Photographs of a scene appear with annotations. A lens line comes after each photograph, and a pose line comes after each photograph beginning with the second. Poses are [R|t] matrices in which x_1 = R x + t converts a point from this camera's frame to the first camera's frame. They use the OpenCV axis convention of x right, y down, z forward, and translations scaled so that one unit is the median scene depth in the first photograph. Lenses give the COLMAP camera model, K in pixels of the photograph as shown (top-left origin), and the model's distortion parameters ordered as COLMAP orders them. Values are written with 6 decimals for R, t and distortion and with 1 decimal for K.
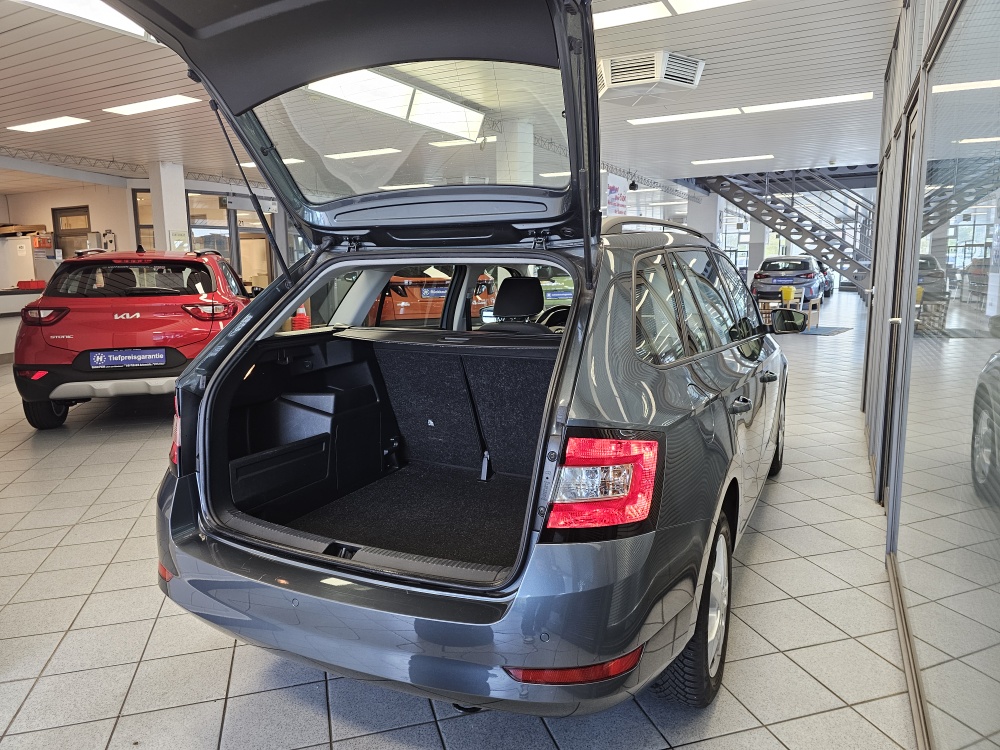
lens RADIAL K [[684.9, 0, 505.7], [0, 684.9, 376.3], [0, 0, 1]] dist [0.047940, -0.053243]
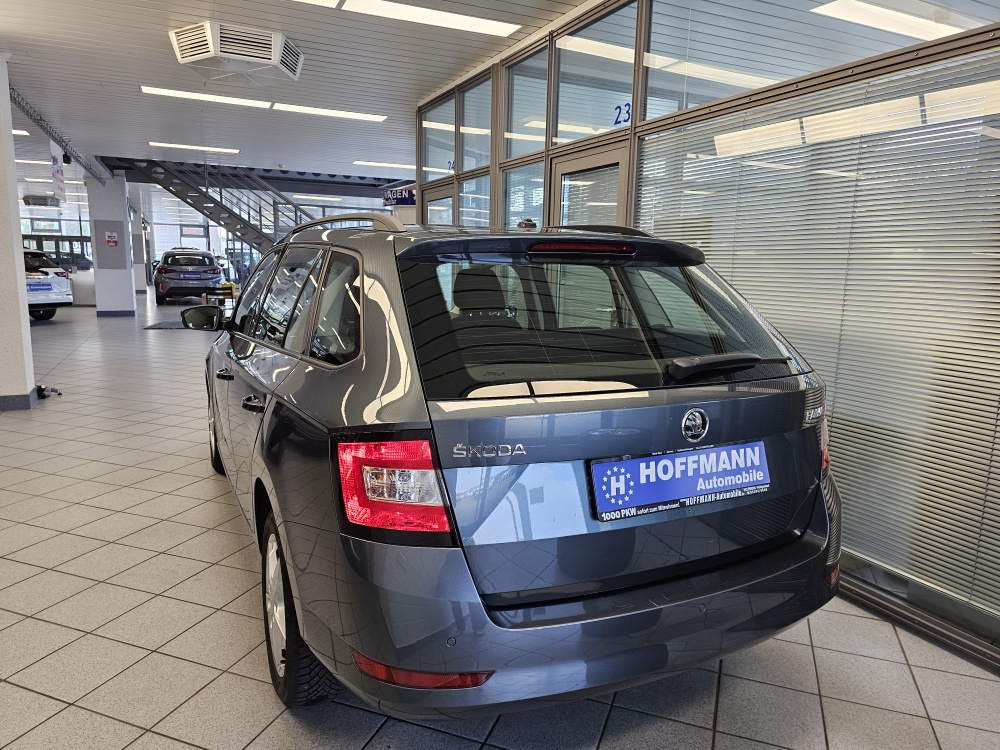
lens RADIAL K [[684.9, 0, 492.7], [0, 684.9, 378.9], [0, 0, 1]] dist [0.047940, -0.053243]
pose [[0.619908, -0.102401, 0.777964, -0.160115], [0.093353, 0.994031, 0.056455, -0.012020], [-0.779101, 0.037628, 0.625768, 0.085271]]
